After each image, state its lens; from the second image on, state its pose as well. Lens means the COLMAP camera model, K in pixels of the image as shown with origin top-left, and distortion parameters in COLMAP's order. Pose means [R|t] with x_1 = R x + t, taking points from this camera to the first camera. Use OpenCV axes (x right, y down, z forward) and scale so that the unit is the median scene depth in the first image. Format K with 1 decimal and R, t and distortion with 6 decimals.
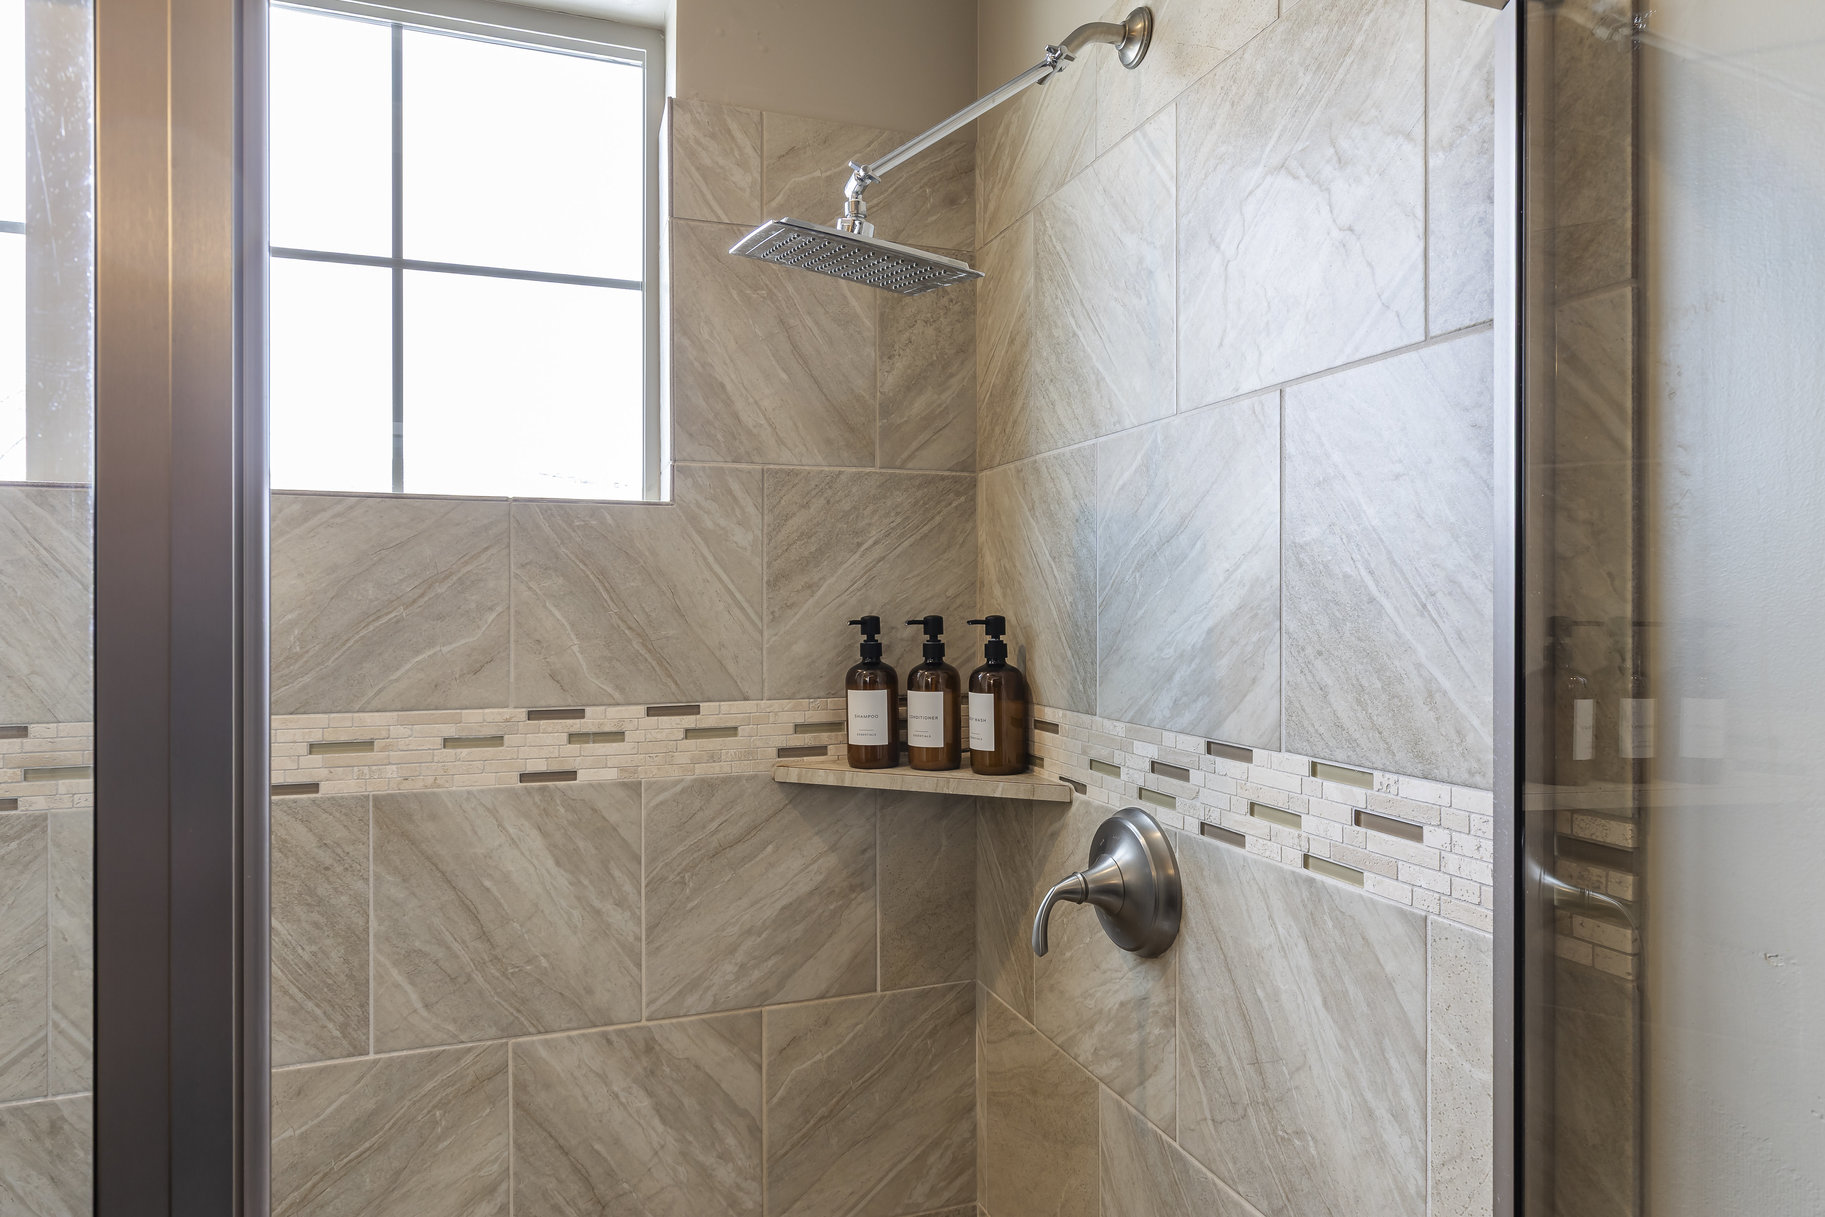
lens RADIAL K [[1091.7, 0, 911.3], [0, 1091.7, 611.5], [0, 0, 1]] dist [0.002182, 0.000491]
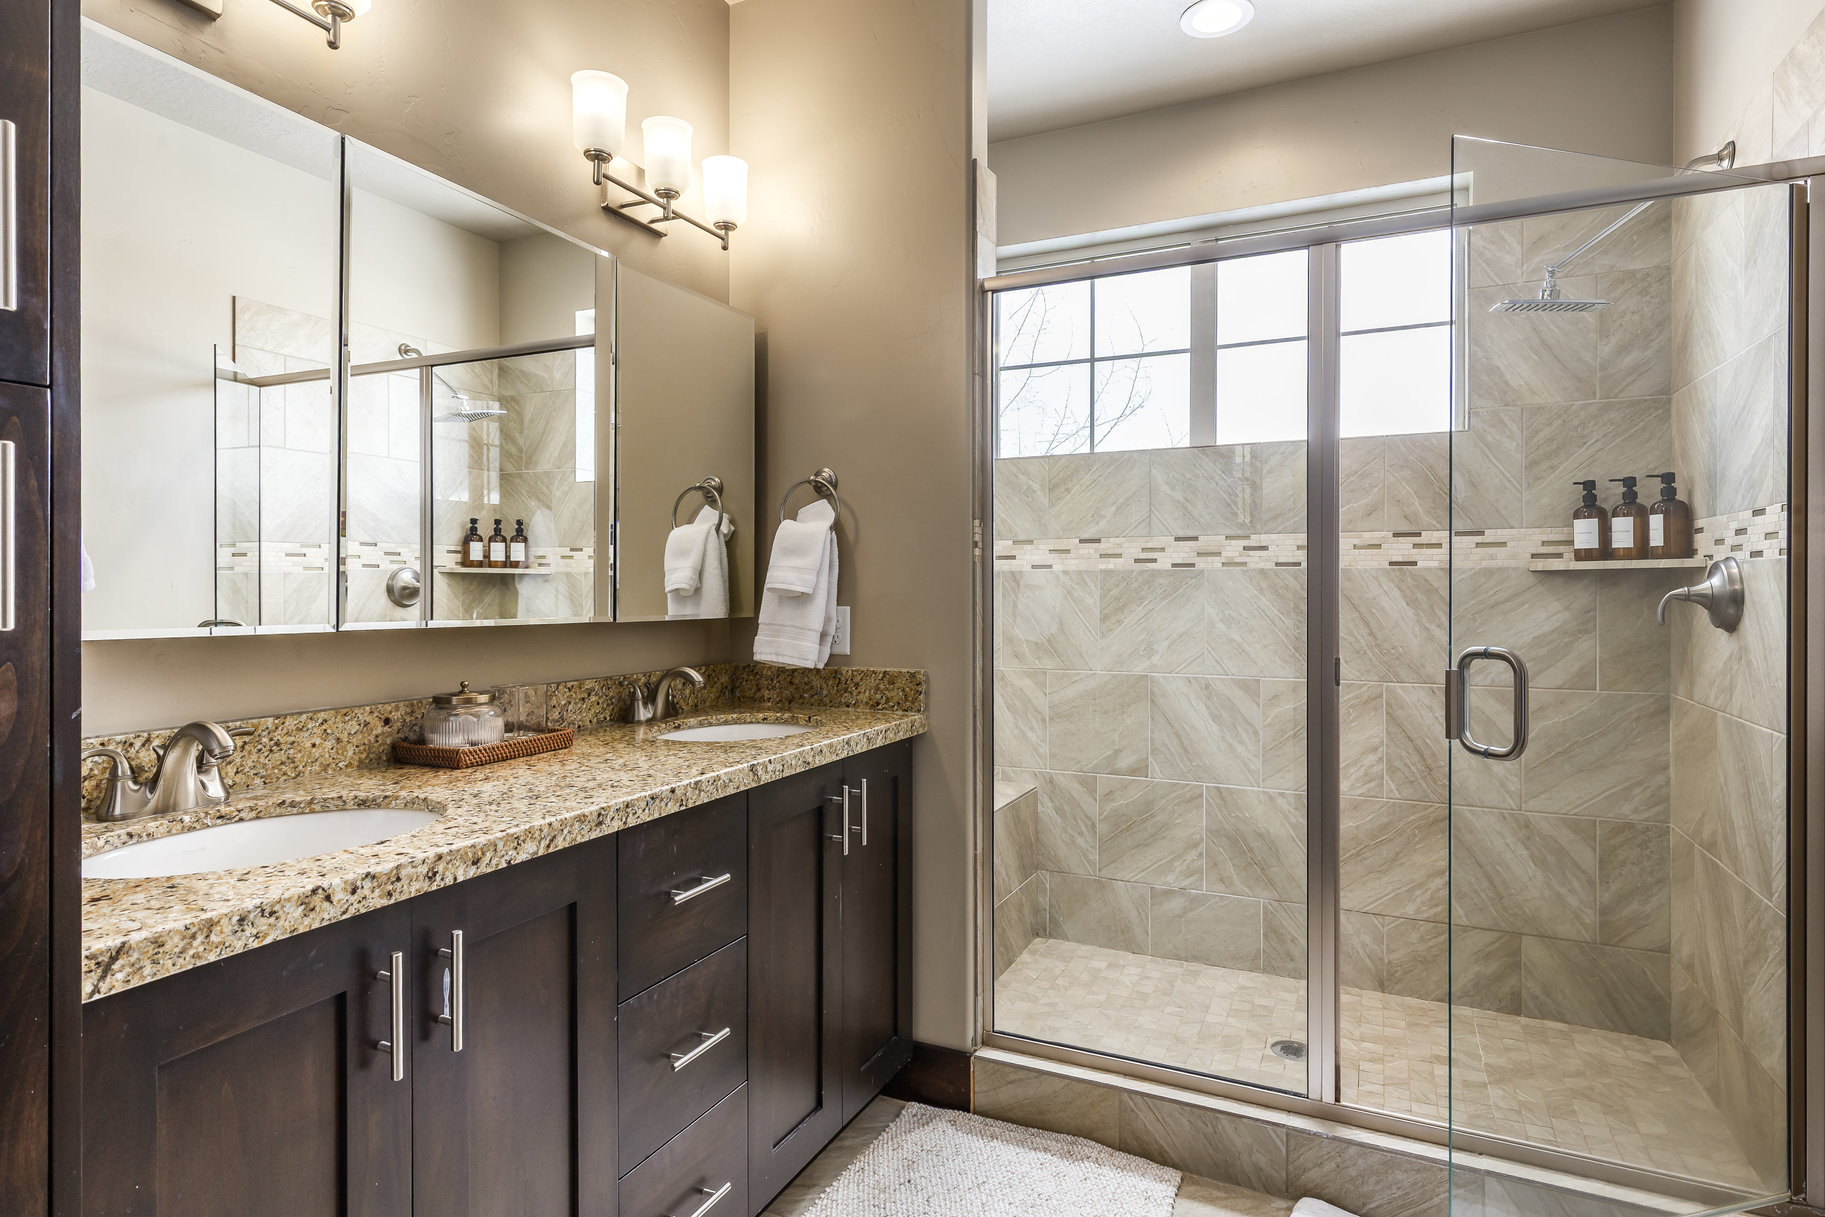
lens RADIAL K [[967.4, 0, 909.4], [0, 967.4, 587.6], [0, 0, 1]] dist [-0.001482, -0.000711]
pose [[0.705108, 0.003390, -0.709091, 0.314965], [-0.002648, 0.999994, 0.002148, 0.187470], [0.709095, 0.000363, 0.705113, -0.976852]]
